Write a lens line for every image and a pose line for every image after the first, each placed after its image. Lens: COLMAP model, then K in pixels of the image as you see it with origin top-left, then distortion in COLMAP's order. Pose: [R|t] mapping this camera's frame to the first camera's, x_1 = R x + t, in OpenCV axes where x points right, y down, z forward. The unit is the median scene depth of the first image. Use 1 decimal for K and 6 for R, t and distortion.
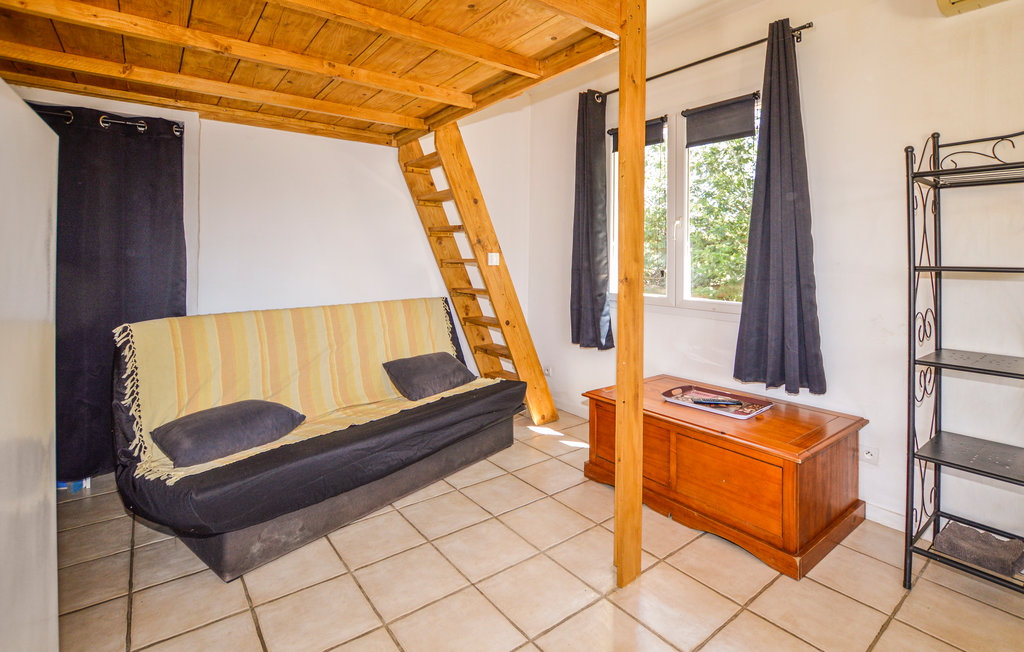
lens RADIAL K [[475.4, 0, 510.4], [0, 475.4, 246.3], [0, 0, 1]] dist [-0.033361, 0.005068]
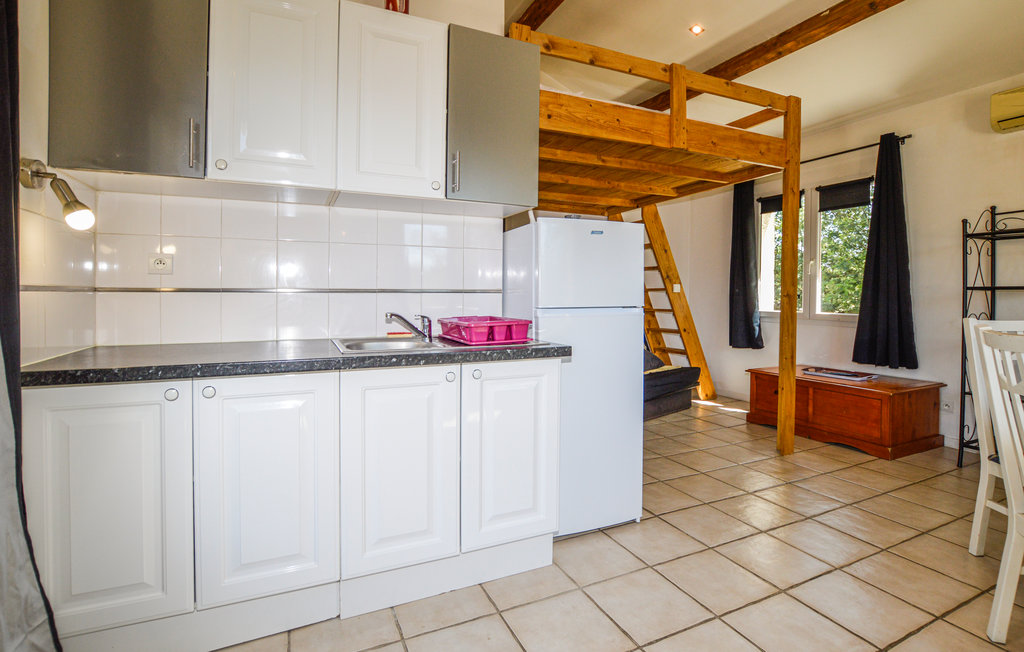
lens RADIAL K [[475.4, 0, 482.6], [0, 475.4, 300.5], [0, 0, 1]] dist [-0.033361, 0.005068]
pose [[0.970632, -0.003579, -0.240542, -0.361204], [0.012051, 0.999357, 0.033757, 0.010241], [0.240267, -0.035664, 0.970051, -0.827999]]
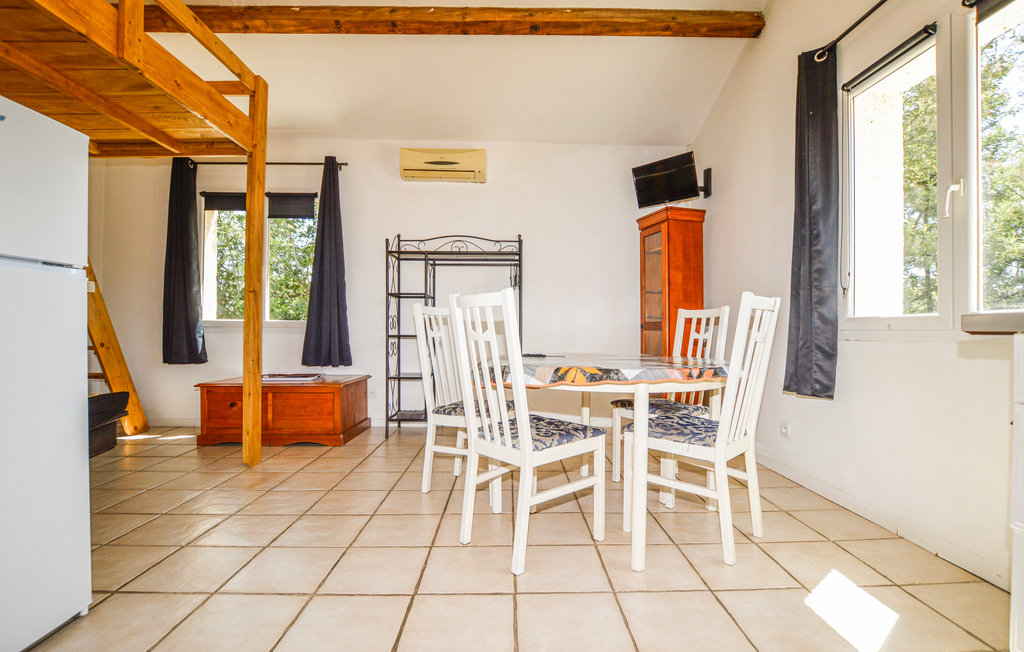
lens RADIAL K [[475.4, 0, 526.3], [0, 475.4, 334.2], [0, 0, 1]] dist [-0.033361, 0.005068]
pose [[0.573682, -0.012156, 0.818988, -0.441605], [-0.015074, 0.999564, 0.025395, 0.124431], [-0.818939, -0.026914, 0.573249, -0.608993]]
